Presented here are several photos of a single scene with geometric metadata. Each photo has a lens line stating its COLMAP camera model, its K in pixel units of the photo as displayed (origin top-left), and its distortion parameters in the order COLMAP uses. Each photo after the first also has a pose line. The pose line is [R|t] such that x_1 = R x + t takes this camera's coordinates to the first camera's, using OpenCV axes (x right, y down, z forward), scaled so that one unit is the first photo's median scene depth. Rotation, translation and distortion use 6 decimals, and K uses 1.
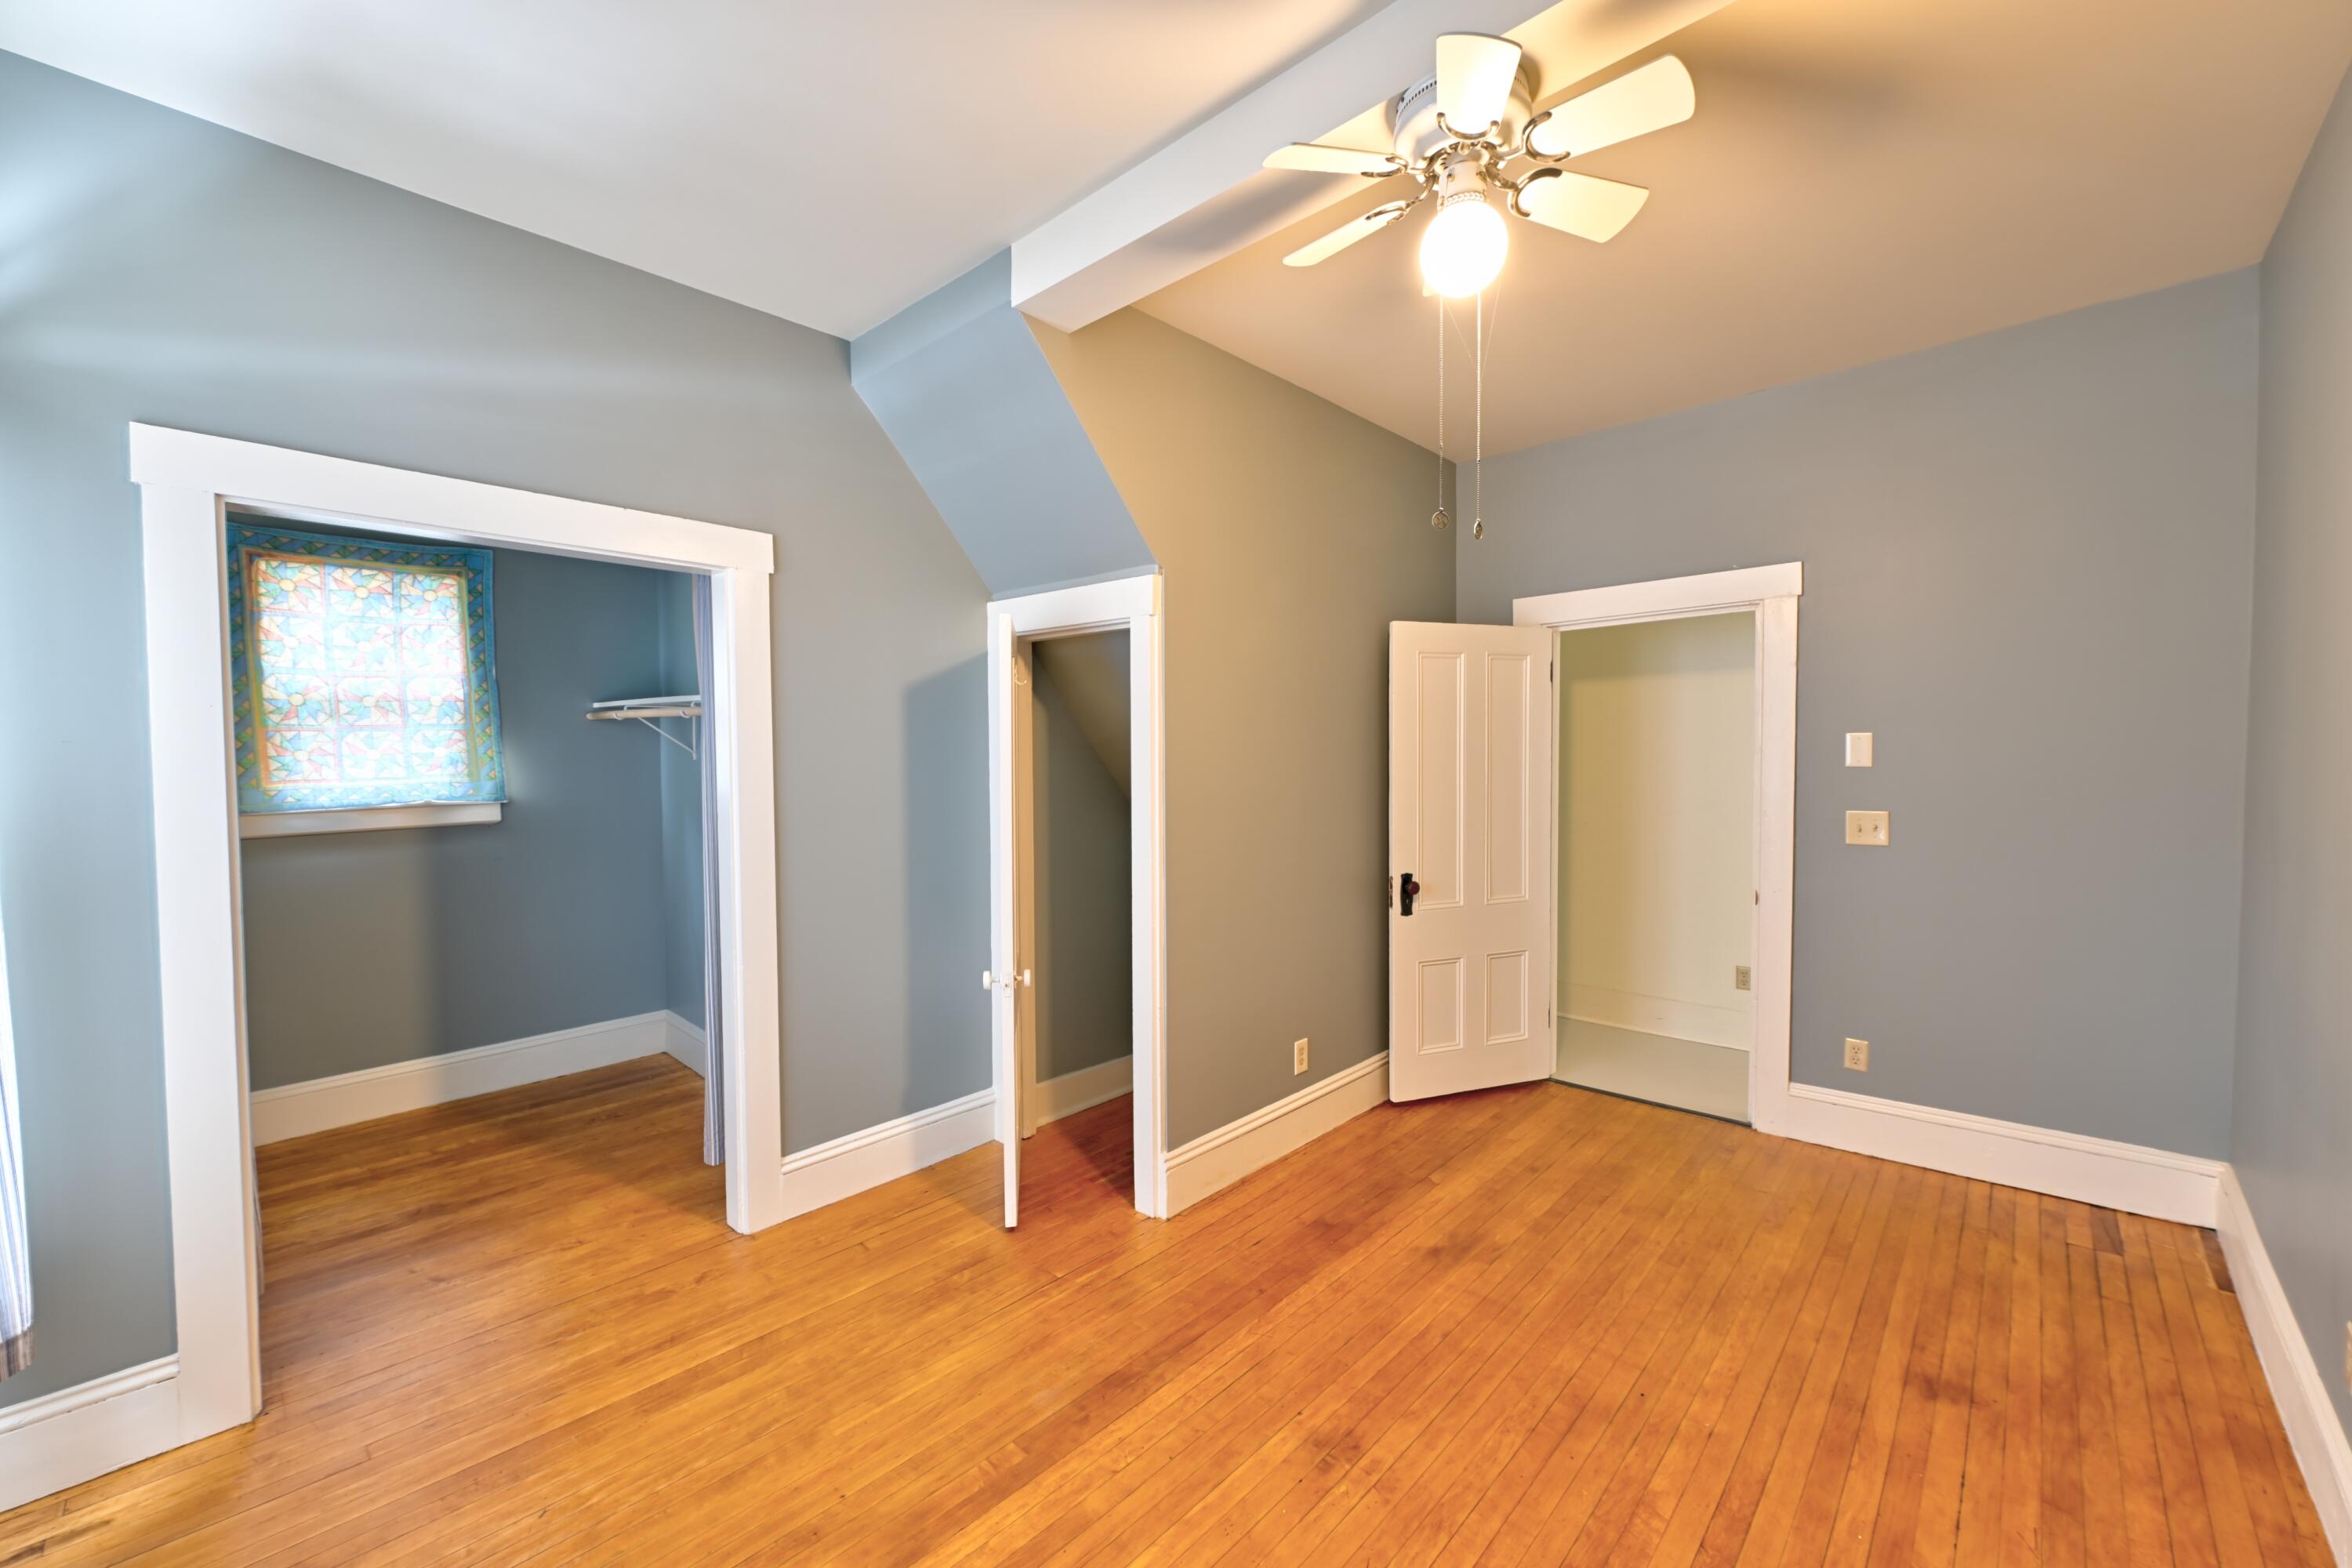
lens RADIAL K [[933.4, 0, 1175.8], [0, 933.4, 782.1], [0, 0, 1]] dist [0.000490, -0.000050]
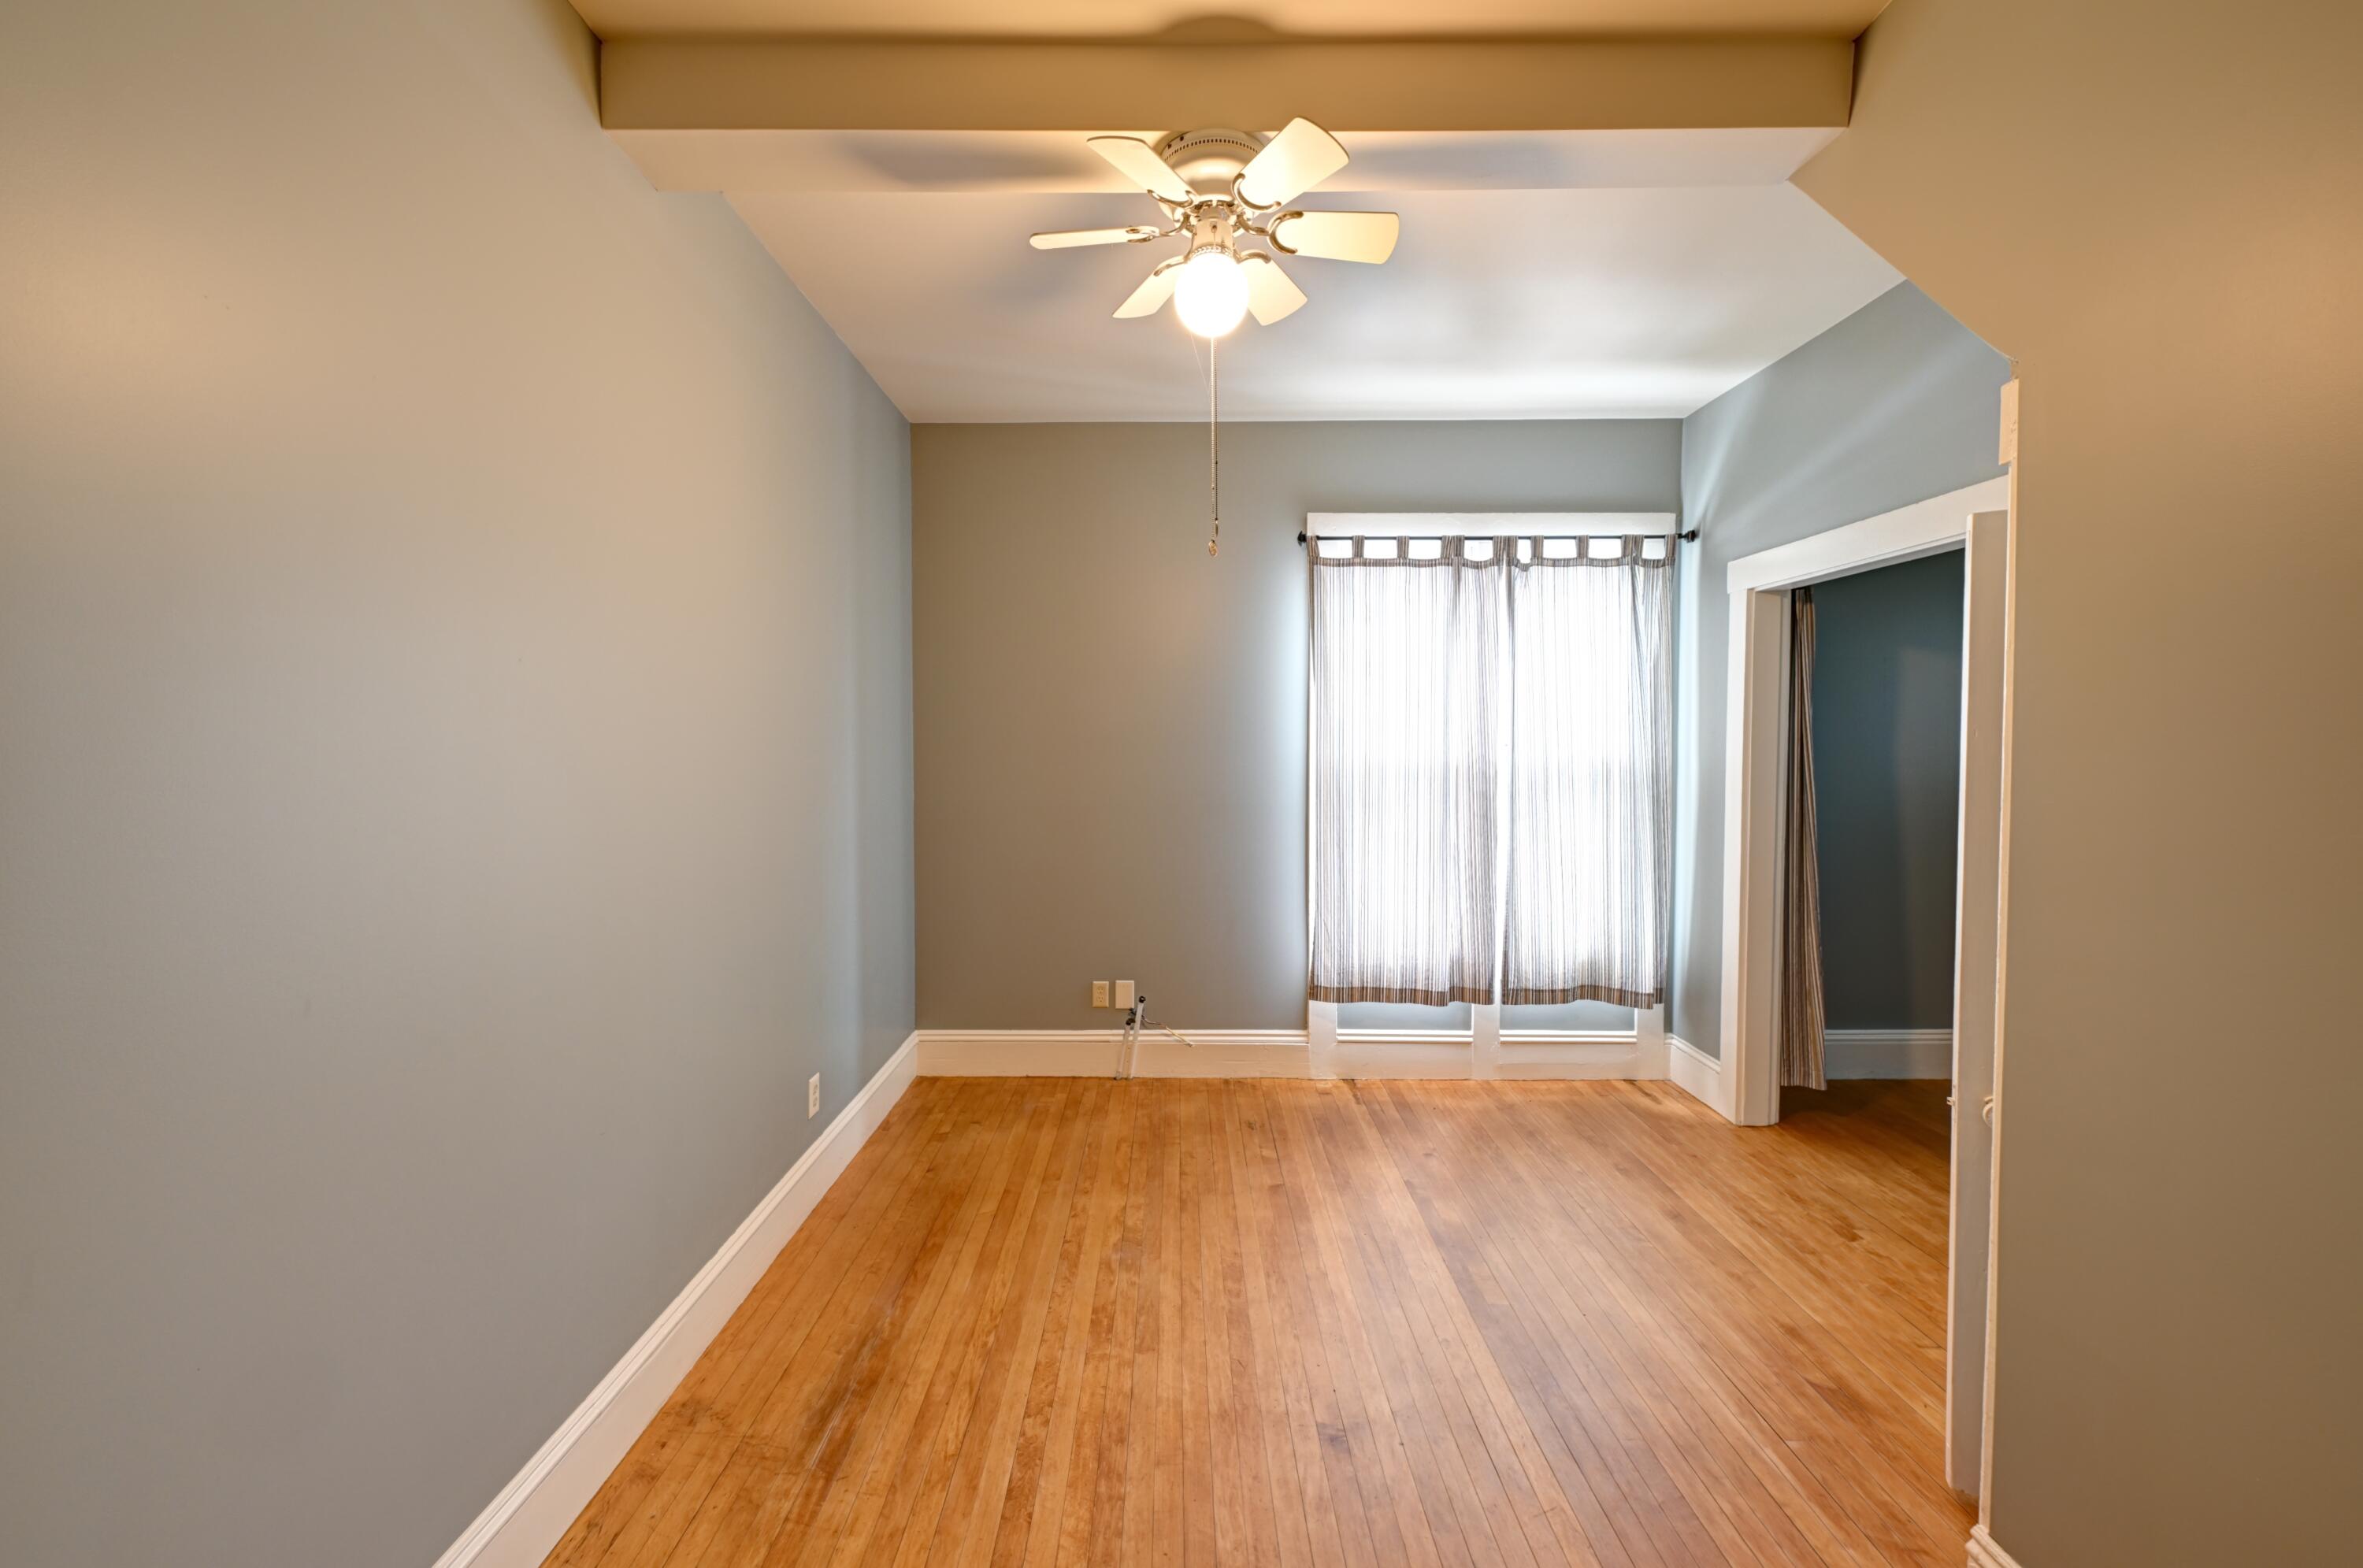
lens RADIAL K [[932.6, 0, 1178.9], [0, 932.6, 772.7], [0, 0, 1]] dist [0.003856, -0.000896]
pose [[-0.734556, 0.024613, -0.678102, 0.996780], [-0.013284, 0.998629, 0.050638, -0.053458], [0.678418, 0.046204, -0.733222, 1.626855]]
